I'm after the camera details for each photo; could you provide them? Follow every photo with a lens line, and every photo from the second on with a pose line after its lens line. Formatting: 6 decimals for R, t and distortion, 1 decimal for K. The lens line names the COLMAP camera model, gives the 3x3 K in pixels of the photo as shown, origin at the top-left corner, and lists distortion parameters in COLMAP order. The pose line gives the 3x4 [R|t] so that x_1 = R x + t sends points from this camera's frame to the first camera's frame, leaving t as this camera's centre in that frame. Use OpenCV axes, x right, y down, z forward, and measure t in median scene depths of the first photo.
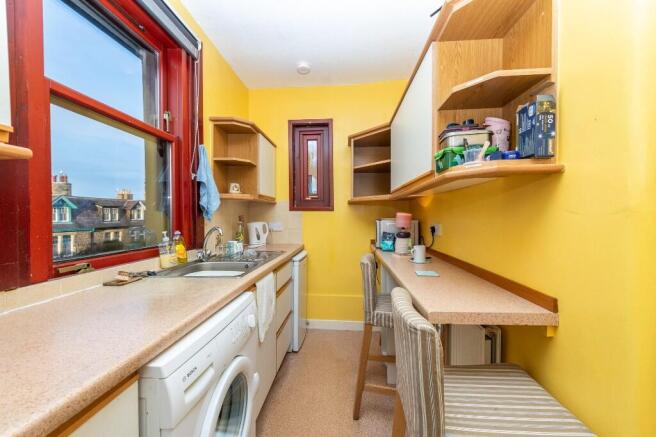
lens RADIAL K [[256.6, 0, 327.5], [0, 256.6, 220.7], [0, 0, 1]] dist [0.000462, -0.002867]
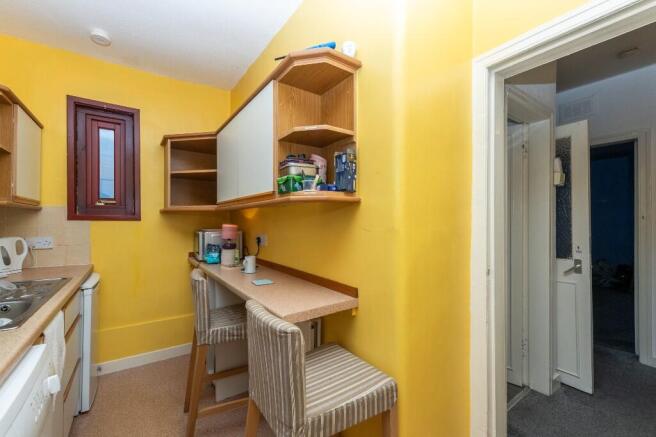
lens RADIAL K [[265.5, 0, 310.5], [0, 265.5, 221.1], [0, 0, 1]] dist [-0.000401, -0.000091]
pose [[0.782736, 0.004310, 0.622339, -0.130191], [0.008546, 0.999807, -0.017673, -0.027820], [-0.622295, 0.019152, 0.782548, -0.015008]]
